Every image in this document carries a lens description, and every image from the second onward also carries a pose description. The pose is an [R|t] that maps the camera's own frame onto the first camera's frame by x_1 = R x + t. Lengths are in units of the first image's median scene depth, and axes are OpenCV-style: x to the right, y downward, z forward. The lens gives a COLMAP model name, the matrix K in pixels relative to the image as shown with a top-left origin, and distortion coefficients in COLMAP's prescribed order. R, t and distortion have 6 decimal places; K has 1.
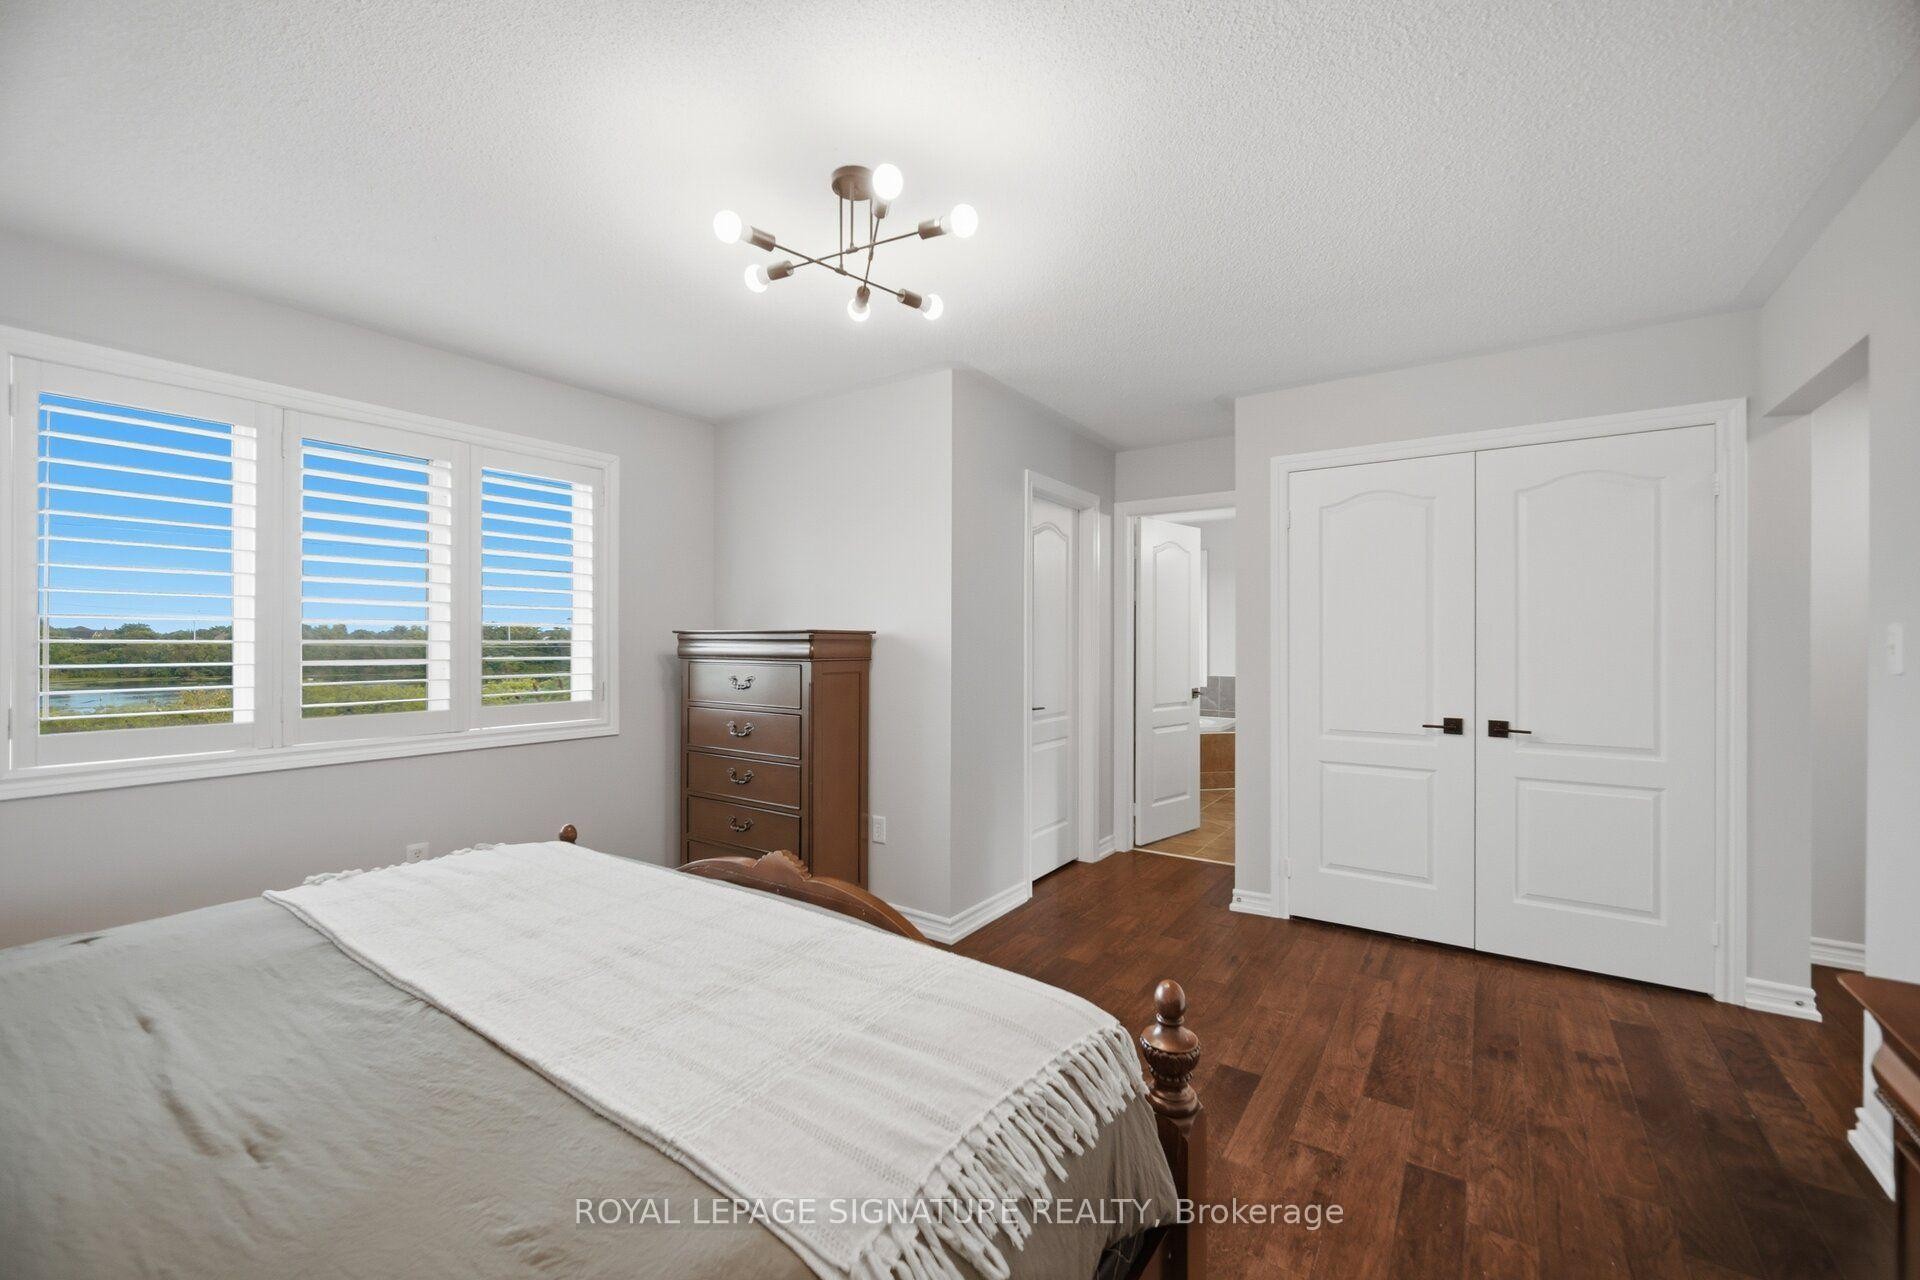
lens RADIAL K [[771.0, 0, 952.2], [0, 771.0, 638.5], [0, 0, 1]] dist [-0.001388, -0.000259]
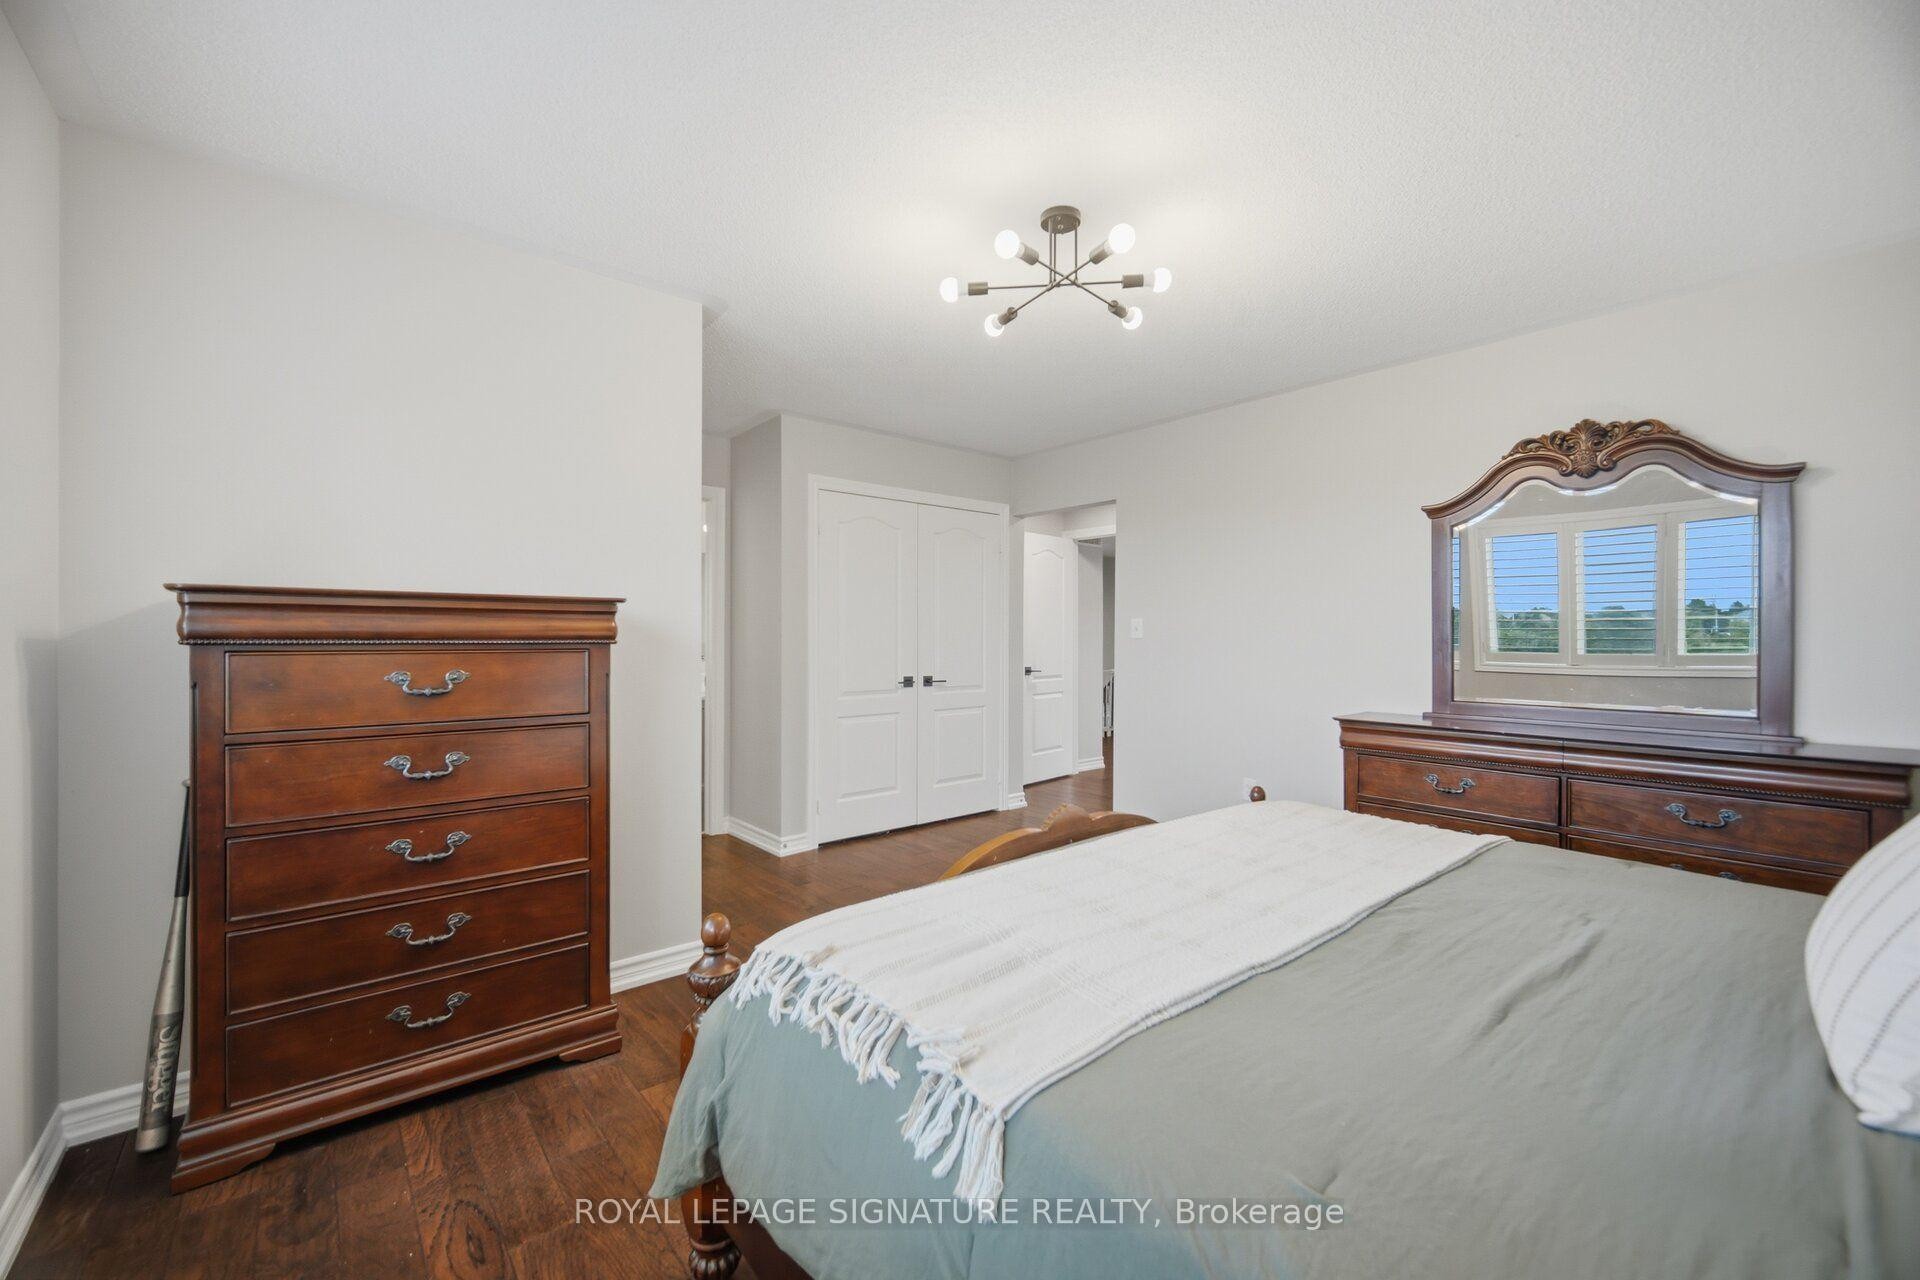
lens RADIAL K [[771.0, 0, 952.2], [0, 771.0, 638.5], [0, 0, 1]] dist [-0.001388, -0.000259]
pose [[0.265071, -0.006244, 0.964209, -0.798686], [-0.006505, 0.999945, 0.008264, 0.016187], [-0.964207, -0.008463, 0.265016, 0.526508]]
